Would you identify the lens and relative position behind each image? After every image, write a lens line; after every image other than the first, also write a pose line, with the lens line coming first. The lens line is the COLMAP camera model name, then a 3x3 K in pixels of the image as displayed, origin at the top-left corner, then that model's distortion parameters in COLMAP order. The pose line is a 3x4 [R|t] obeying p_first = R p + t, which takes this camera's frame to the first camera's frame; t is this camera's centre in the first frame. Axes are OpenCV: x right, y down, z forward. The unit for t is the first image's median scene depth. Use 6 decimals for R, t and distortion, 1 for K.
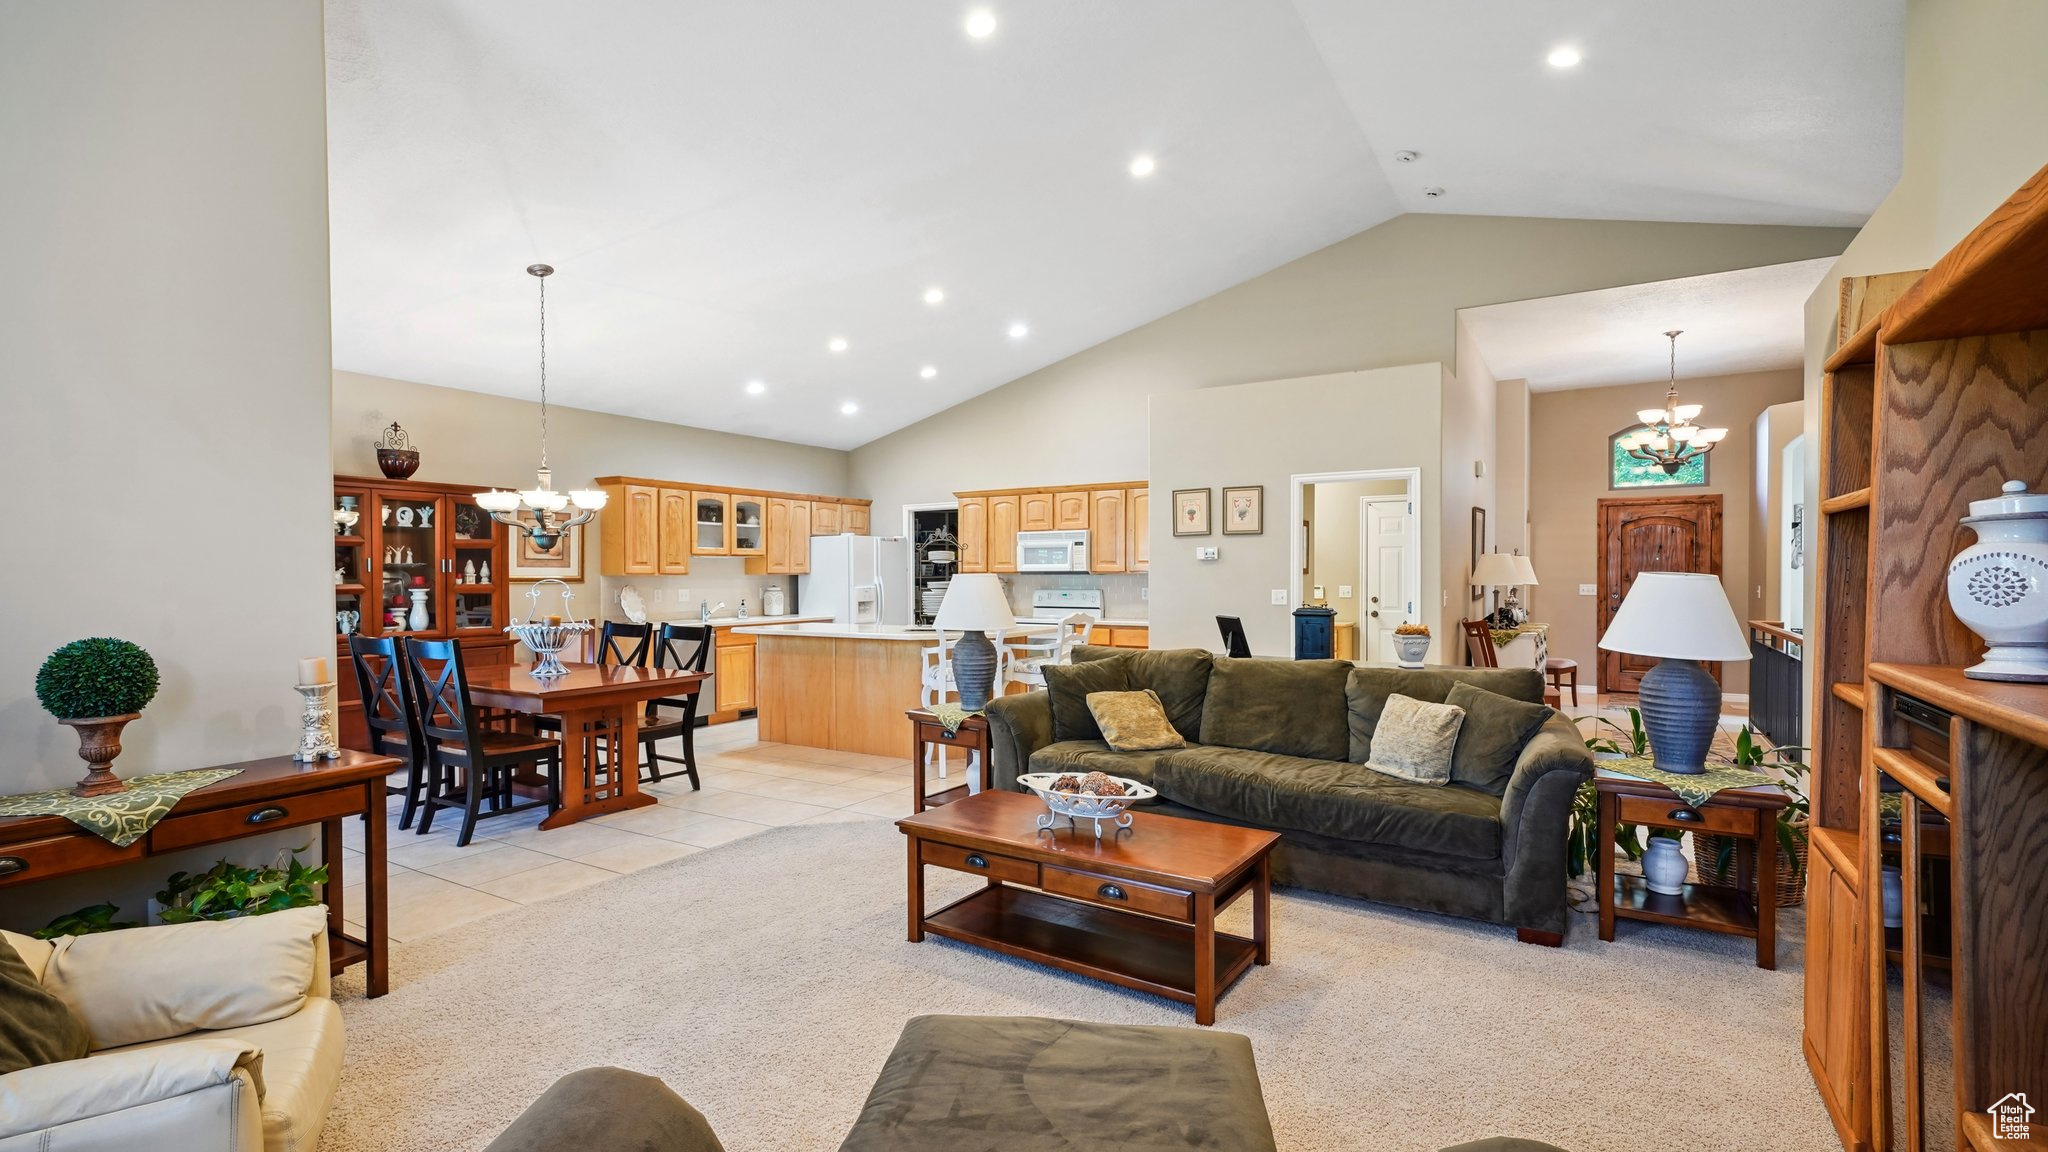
lens RADIAL K [[936.6, 0, 1007.6], [0, 936.6, 579.4], [0, 0, 1]] dist [-0.008625, 0.001171]
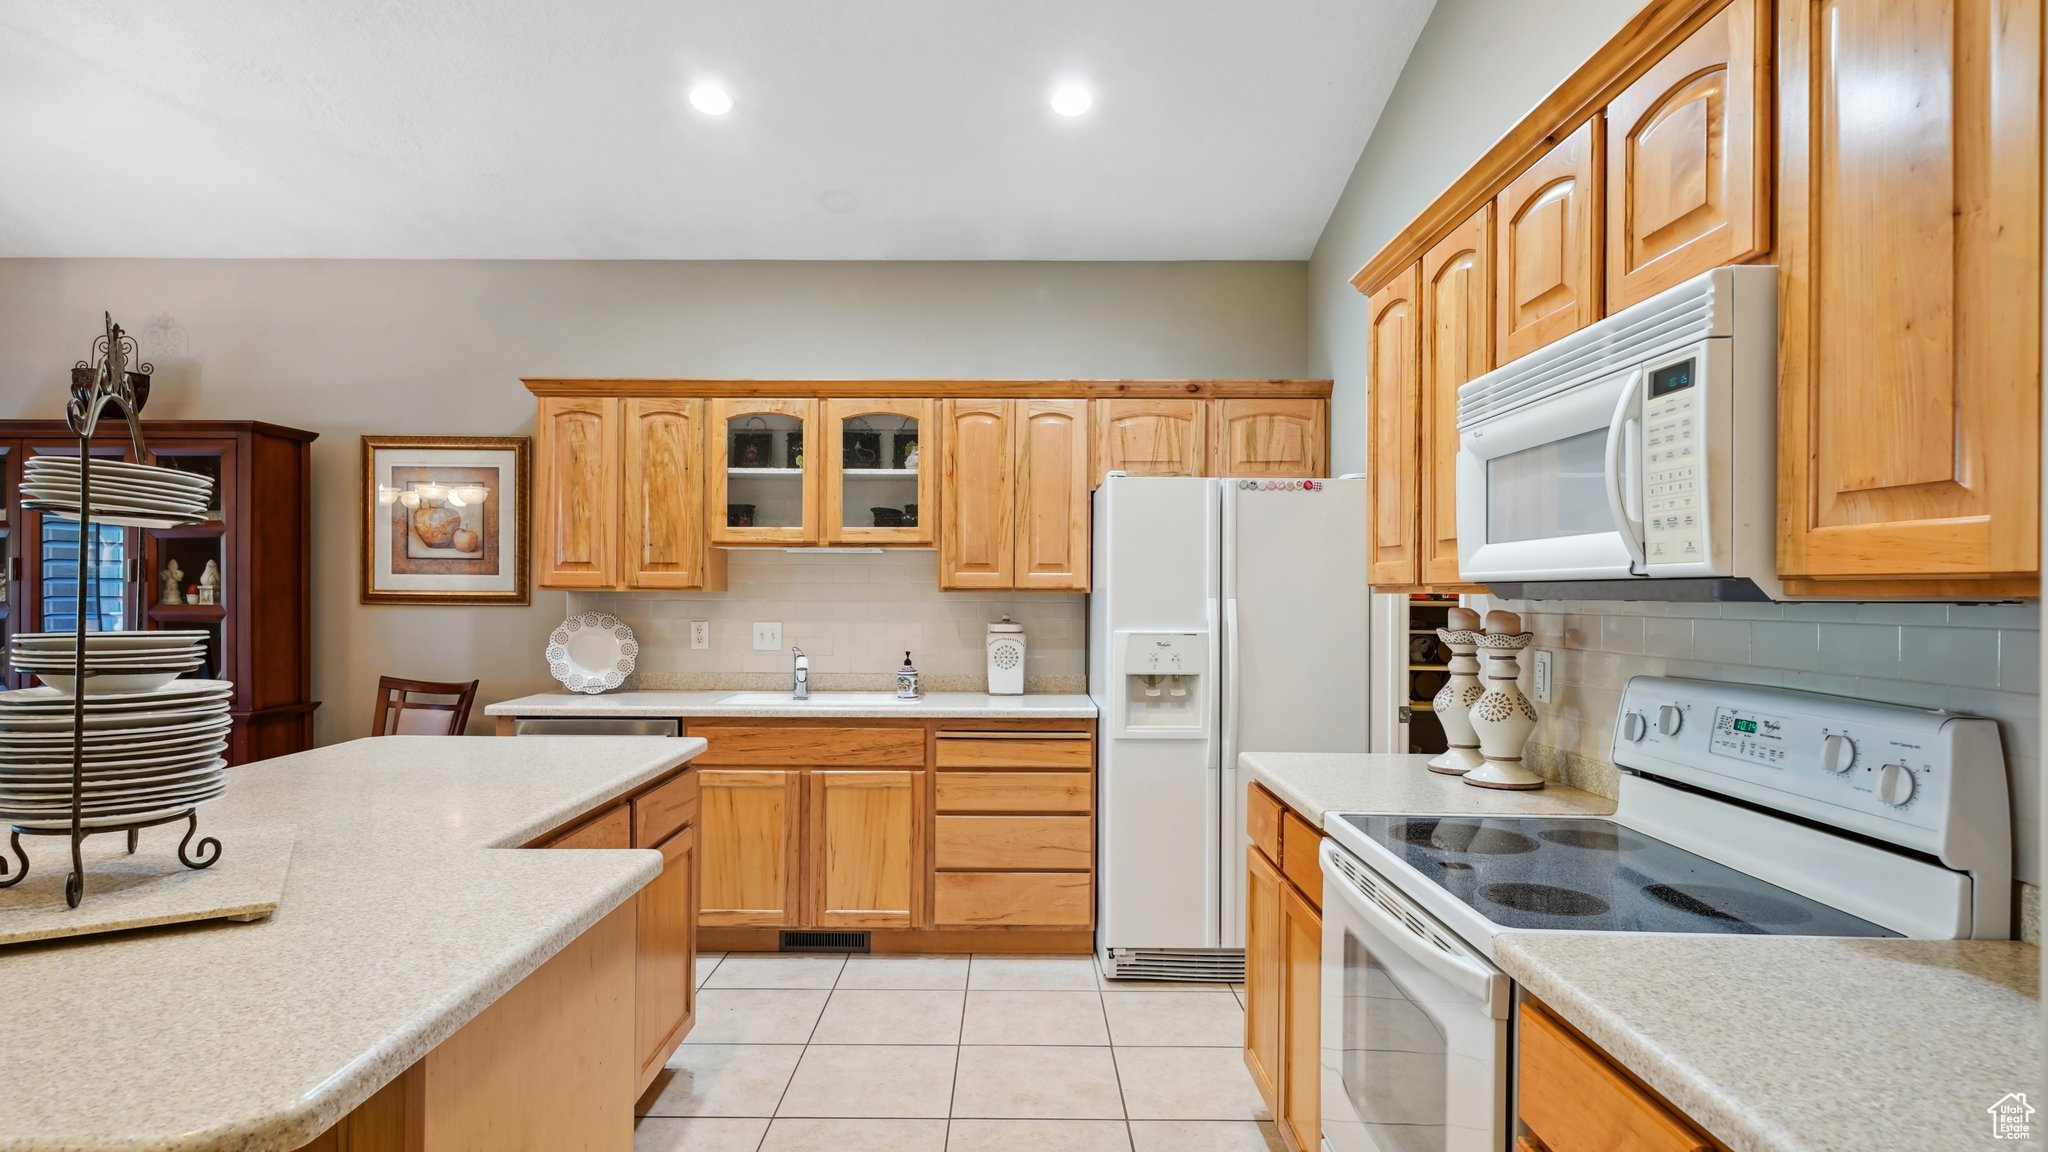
lens RADIAL K [[1078.6, 0, 1018.7], [0, 1078.6, 592.4], [0, 0, 1]] dist [0.001760, -0.000675]
pose [[0.536076, 0.005945, -0.844149, 0.160428], [-0.010059, 0.999949, 0.000654, -0.005717], [0.844110, 0.008141, 0.536109, 0.836441]]
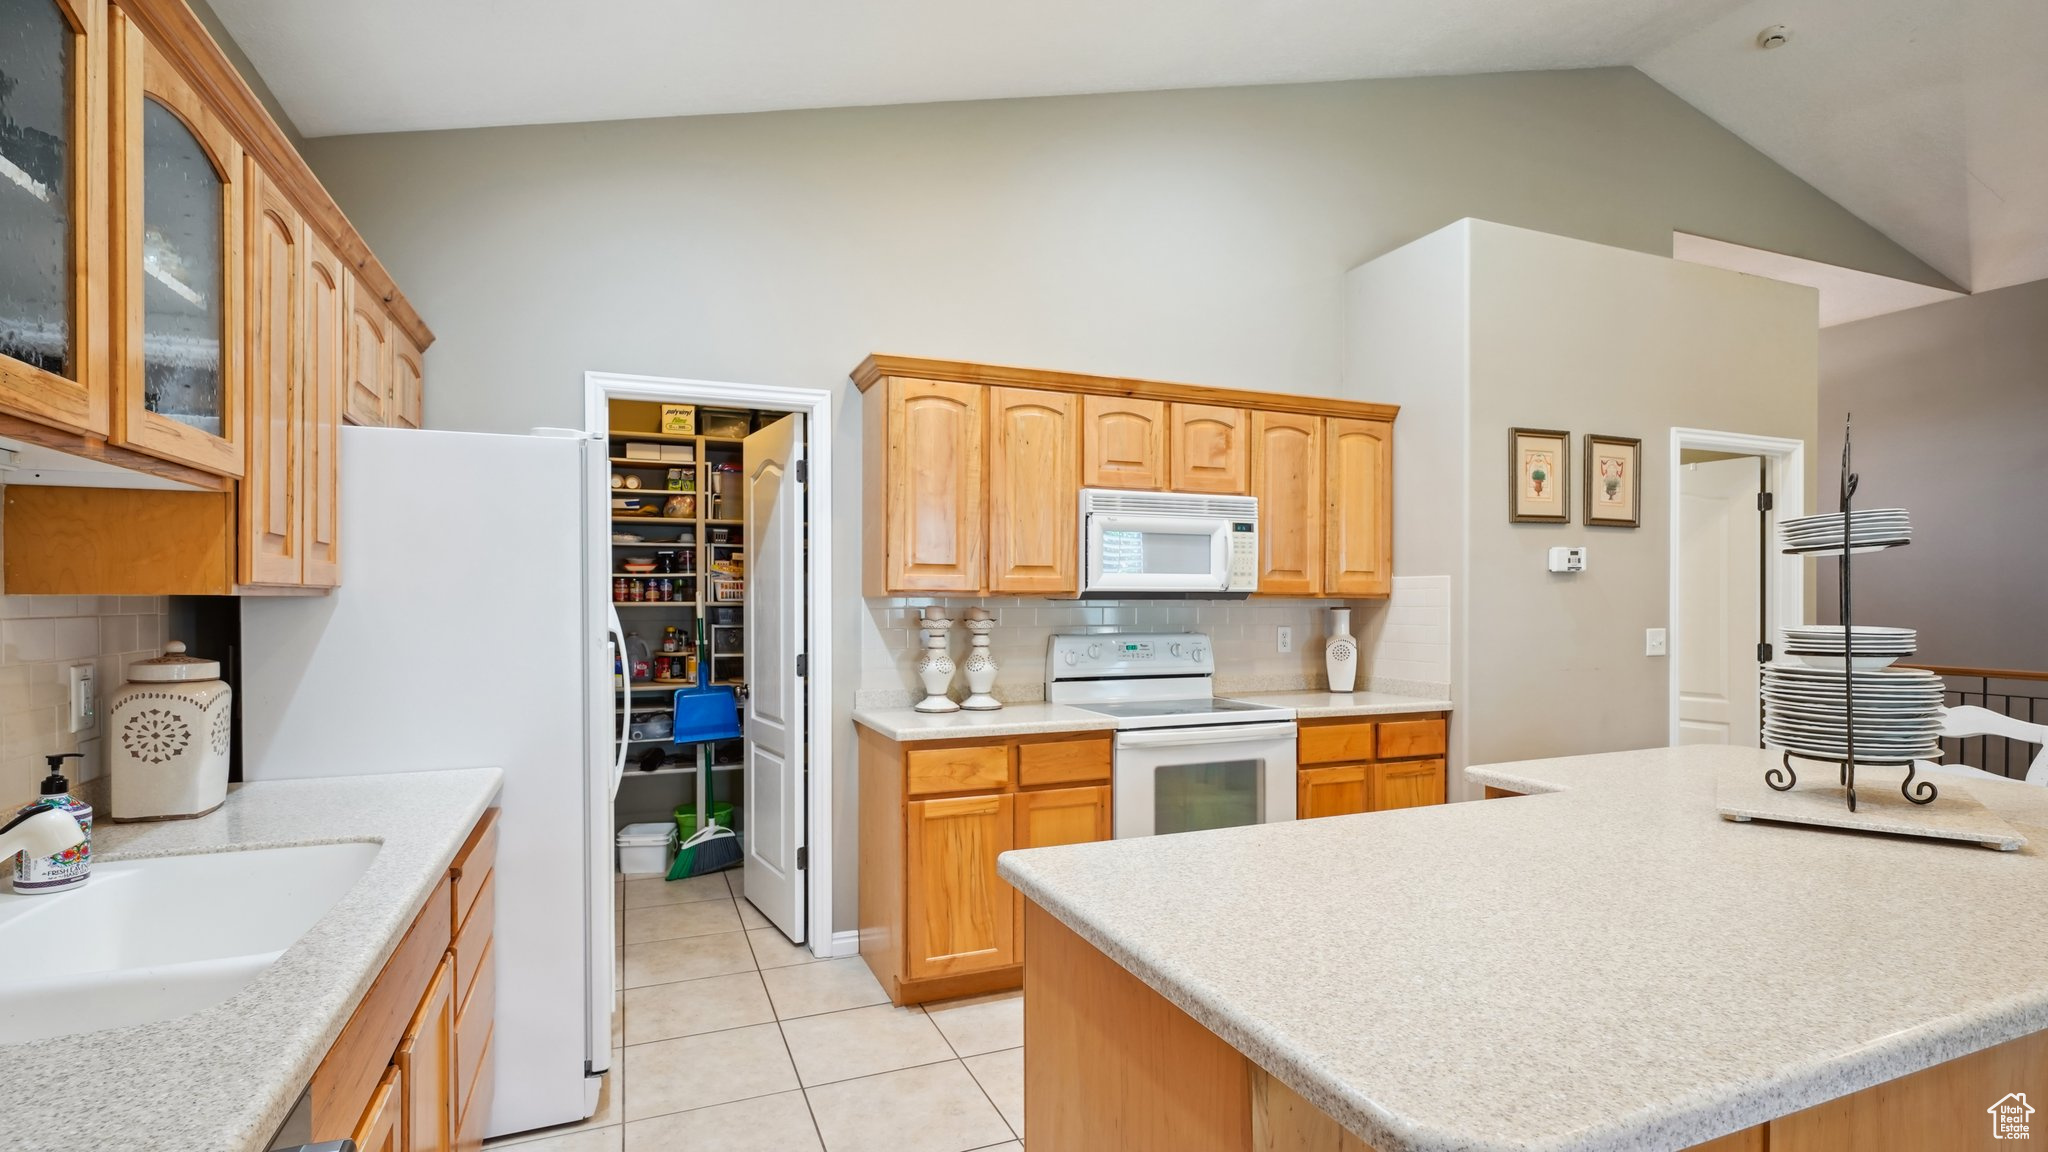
lens RADIAL K [[936.6, 0, 1024.7], [0, 936.6, 590.2], [0, 0, 1]] dist [-0.008625, 0.001171]
pose [[0.574673, 0.008747, 0.818336, -0.331376], [0.001619, 0.999929, -0.011825, -0.004634], [-0.818381, 0.008120, 0.574618, 0.839482]]
